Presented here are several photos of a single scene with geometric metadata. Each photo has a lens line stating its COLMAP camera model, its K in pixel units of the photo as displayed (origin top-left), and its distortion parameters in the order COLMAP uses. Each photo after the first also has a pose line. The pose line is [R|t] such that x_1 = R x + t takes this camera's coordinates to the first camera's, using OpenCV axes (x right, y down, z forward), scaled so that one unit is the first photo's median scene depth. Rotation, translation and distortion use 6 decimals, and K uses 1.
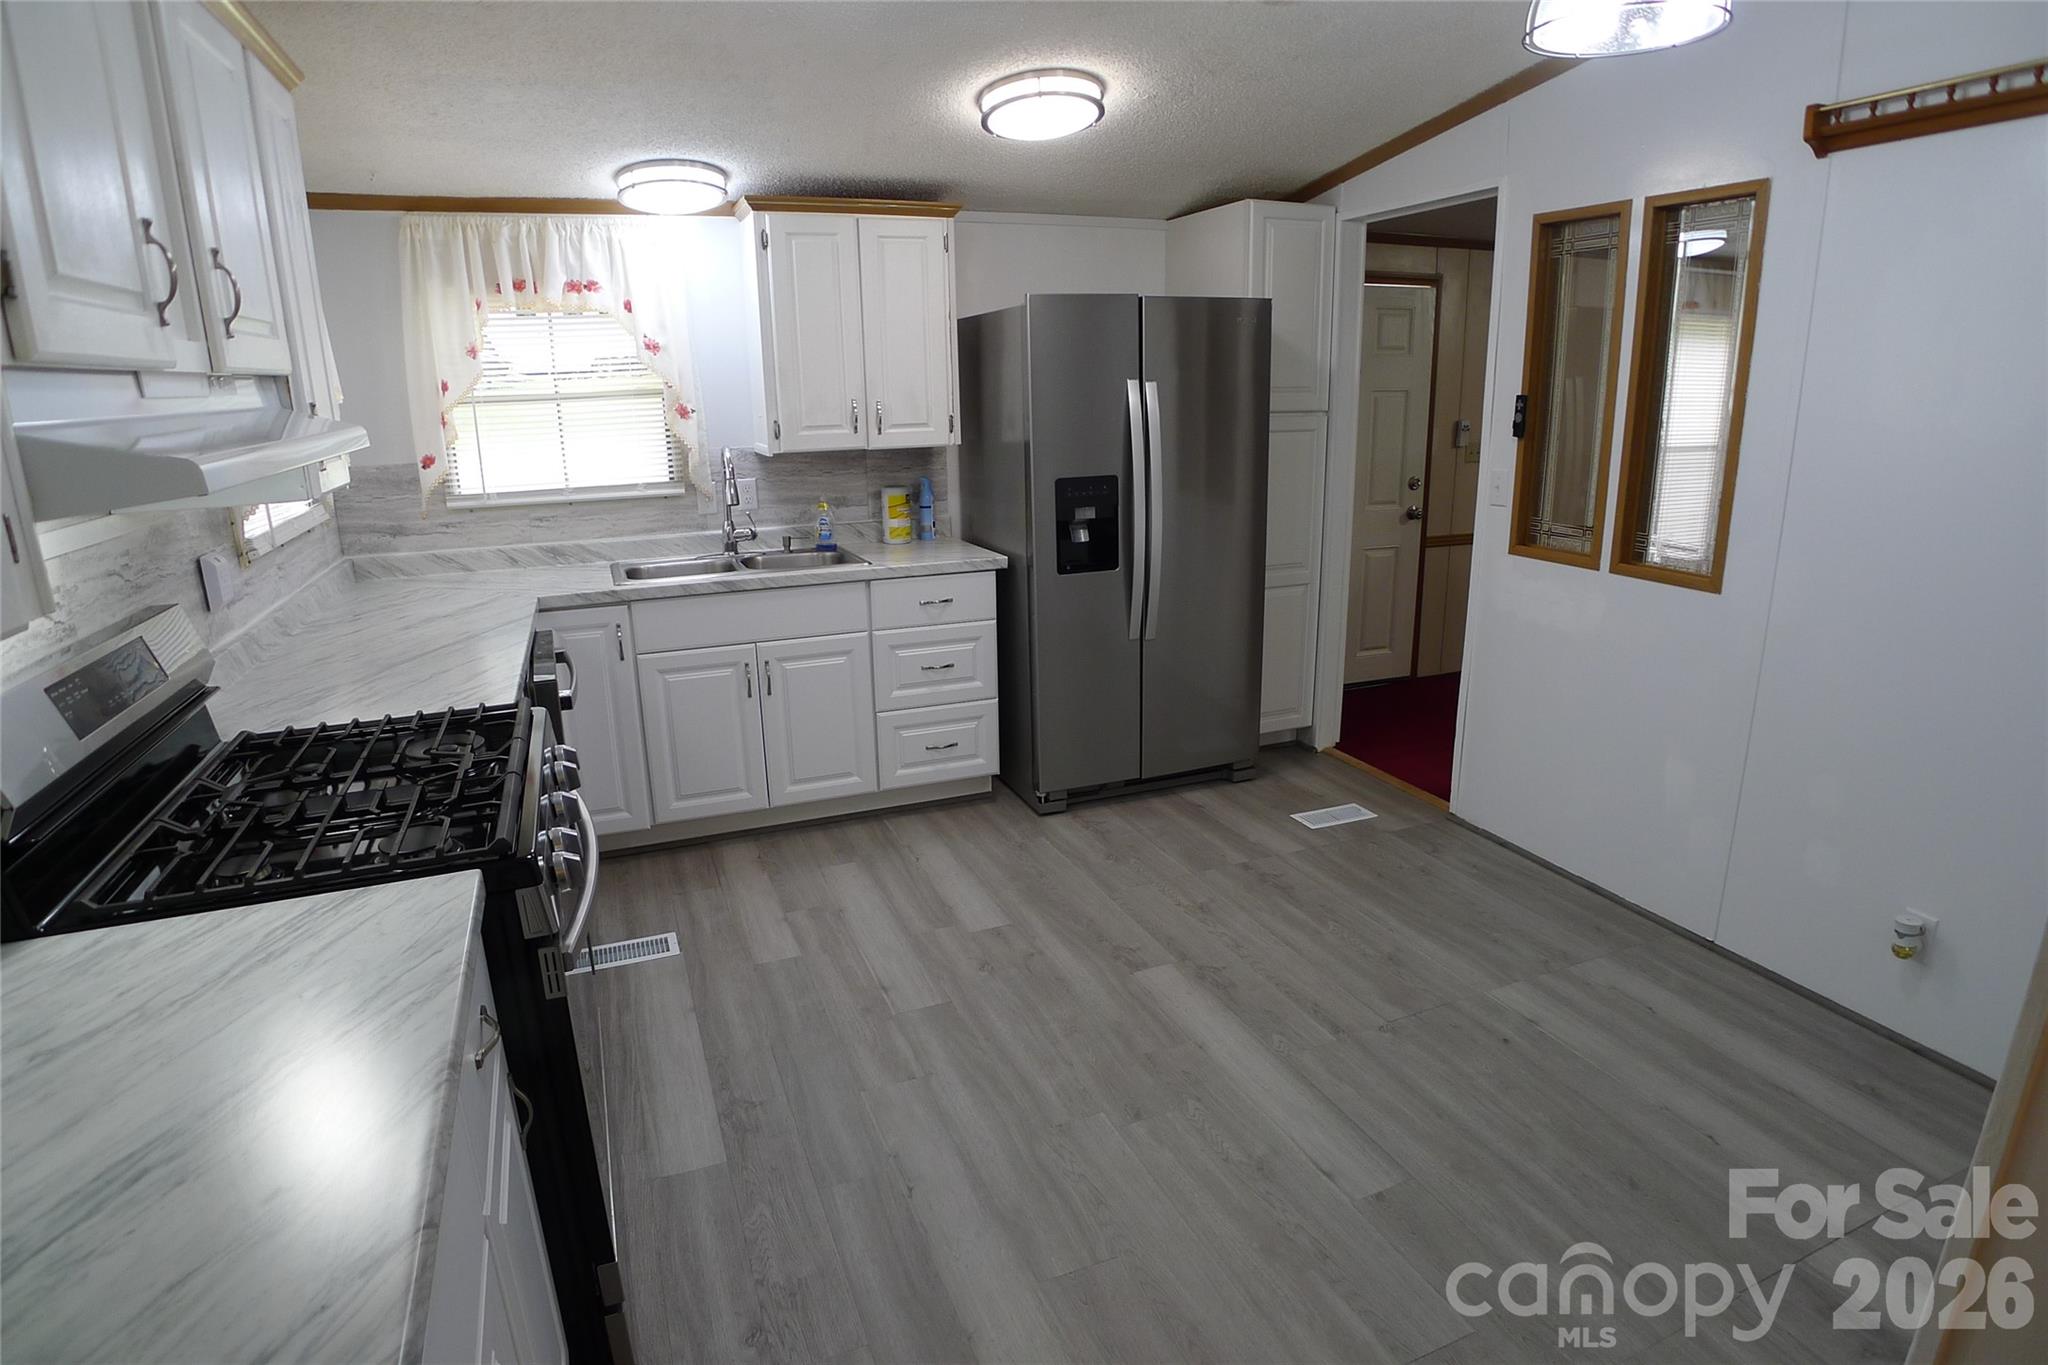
lens RADIAL K [[1079.4, 0, 1020.6], [0, 1079.4, 683.8], [0, 0, 1]] dist [-0.108883, 0.032393]
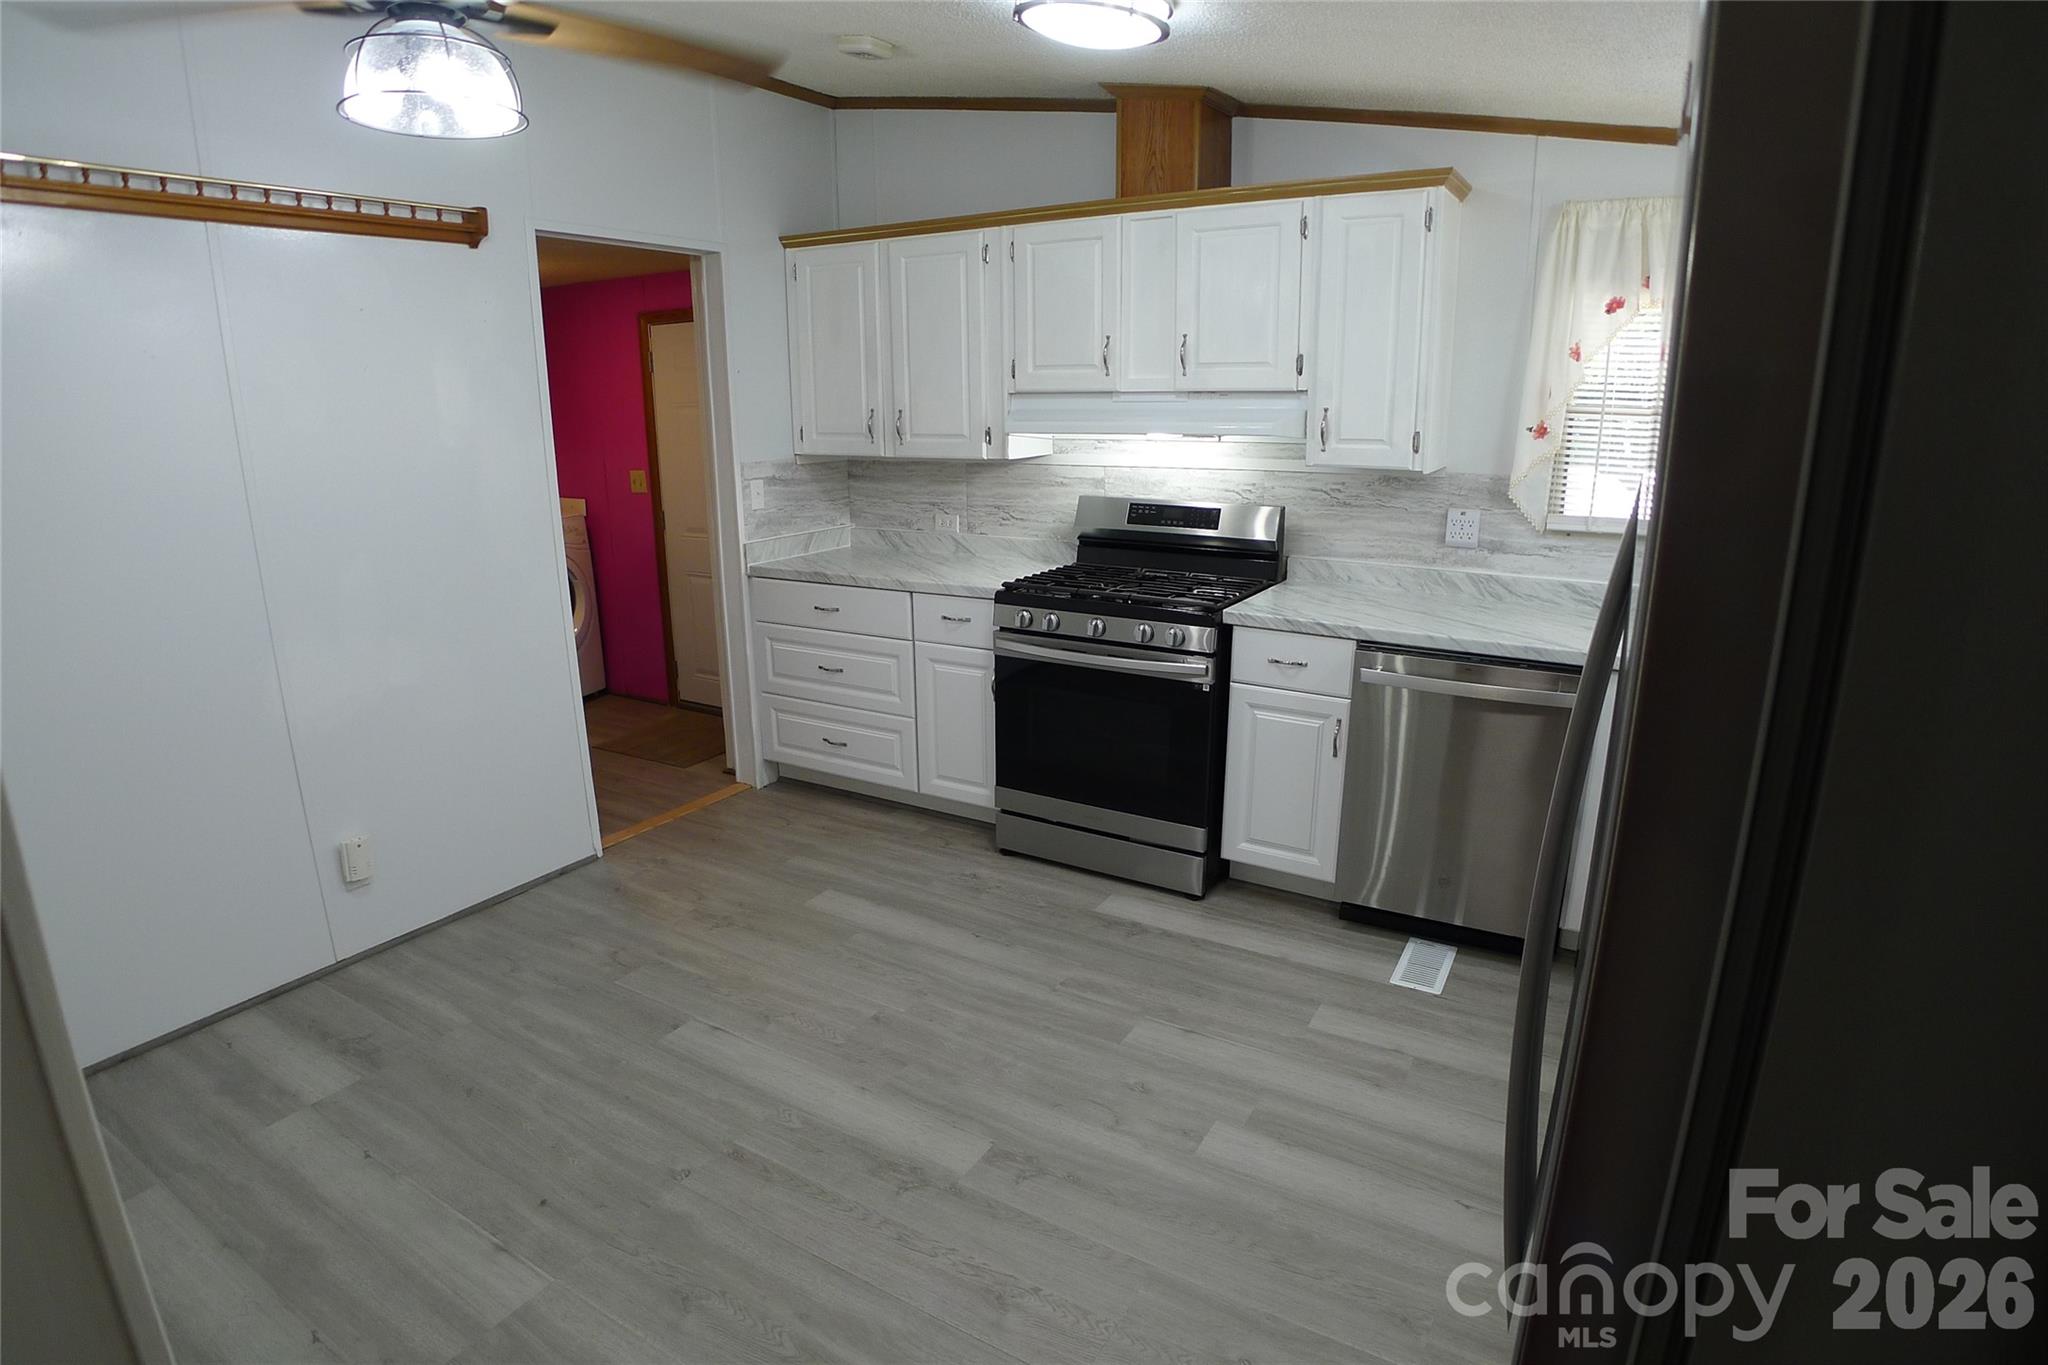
lens RADIAL K [[1079.4, 0, 1020.6], [0, 1079.4, 683.8], [0, 0, 1]] dist [-0.108883, 0.032393]
pose [[-0.798805, 0.180358, -0.573917, 0.389832], [-0.140890, 0.871384, 0.469937, -0.335136], [0.584859, 0.456247, -0.670655, 1.113102]]
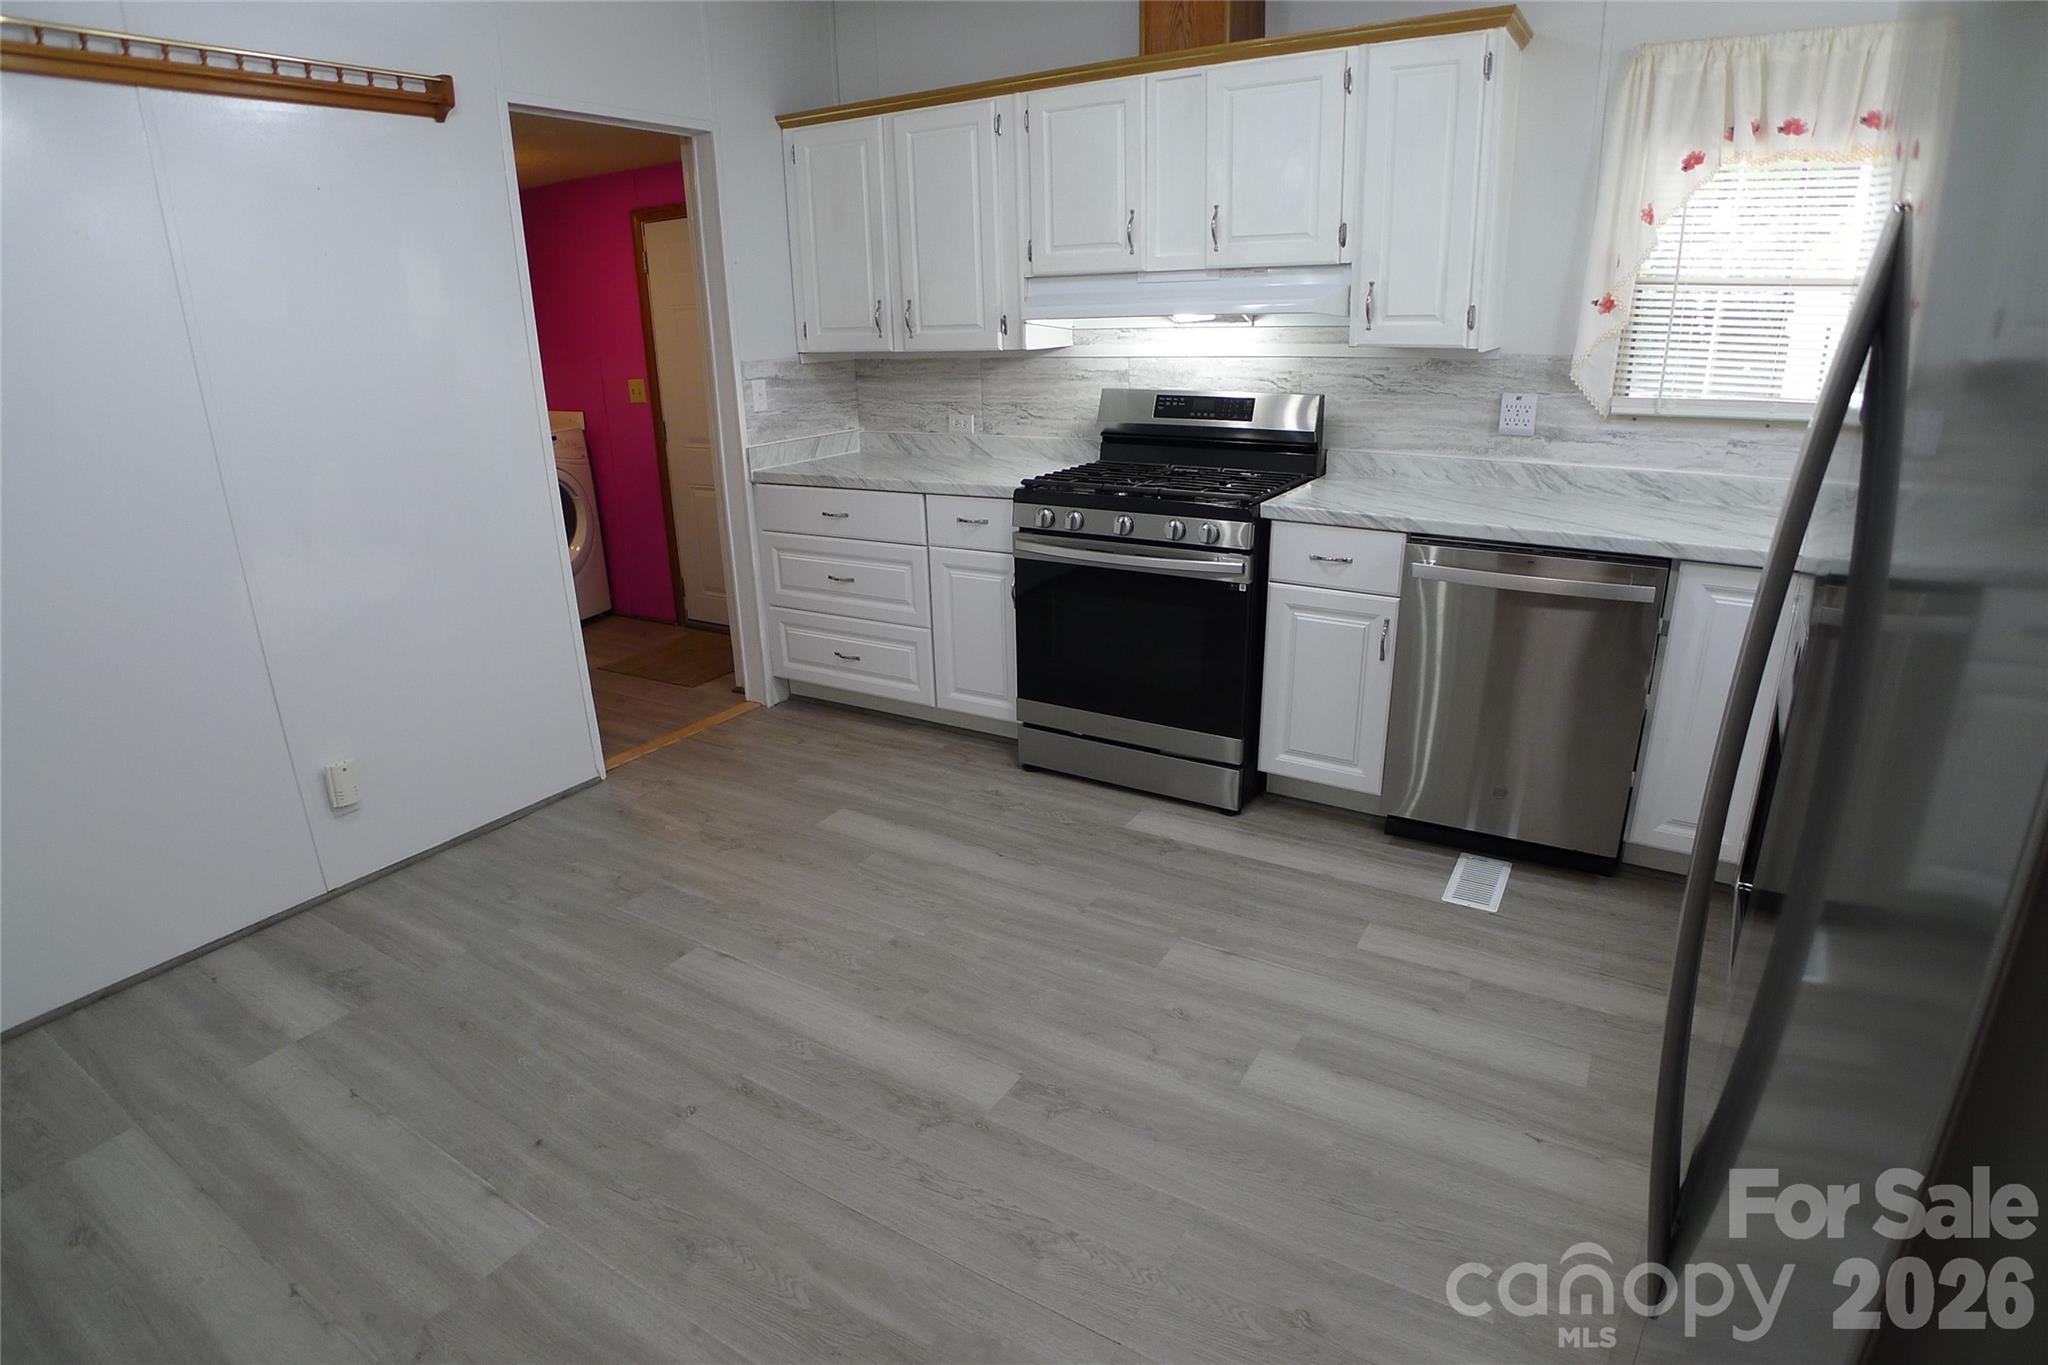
lens RADIAL K [[1079.4, 0, 1020.6], [0, 1079.4, 683.8], [0, 0, 1]] dist [-0.108883, 0.032393]
pose [[-0.805246, 0.228952, -0.546956, 0.362072], [-0.121480, 0.839176, 0.530120, -0.289506], [0.580364, 0.493321, -0.647929, 1.078720]]
